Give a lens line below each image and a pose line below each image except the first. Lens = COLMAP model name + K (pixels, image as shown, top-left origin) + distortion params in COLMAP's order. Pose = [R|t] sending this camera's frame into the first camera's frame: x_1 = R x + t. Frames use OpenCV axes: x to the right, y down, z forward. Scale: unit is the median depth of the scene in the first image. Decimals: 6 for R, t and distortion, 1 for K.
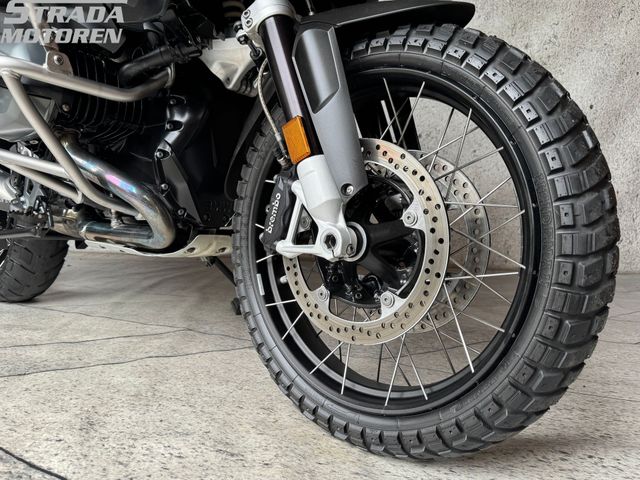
lens RADIAL K [[502.9, 0, 319.7], [0, 502.9, 241.1], [0, 0, 1]] dist [0.013033, 0.001516]
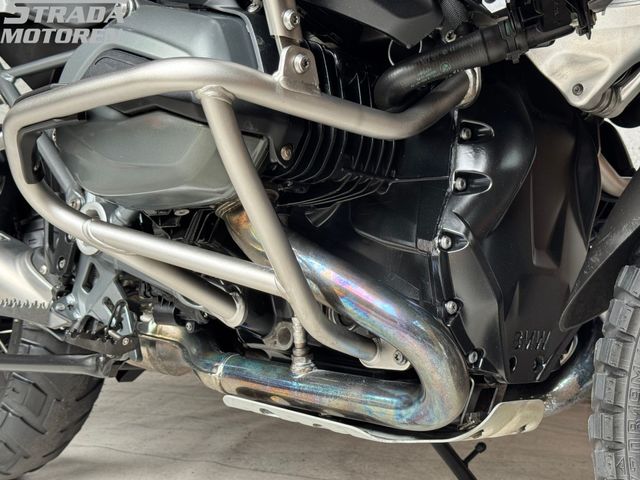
lens RADIAL K [[906.8, 0, 318.4], [0, 906.8, 238.0], [0, 0, 1]] dist [0.120739, 0.000000]
pose [[0.998520, 0.010469, -0.053371, -0.388595], [-0.014617, 0.996852, -0.077927, -0.104076], [0.052387, 0.078592, 0.995529, 0.114710]]
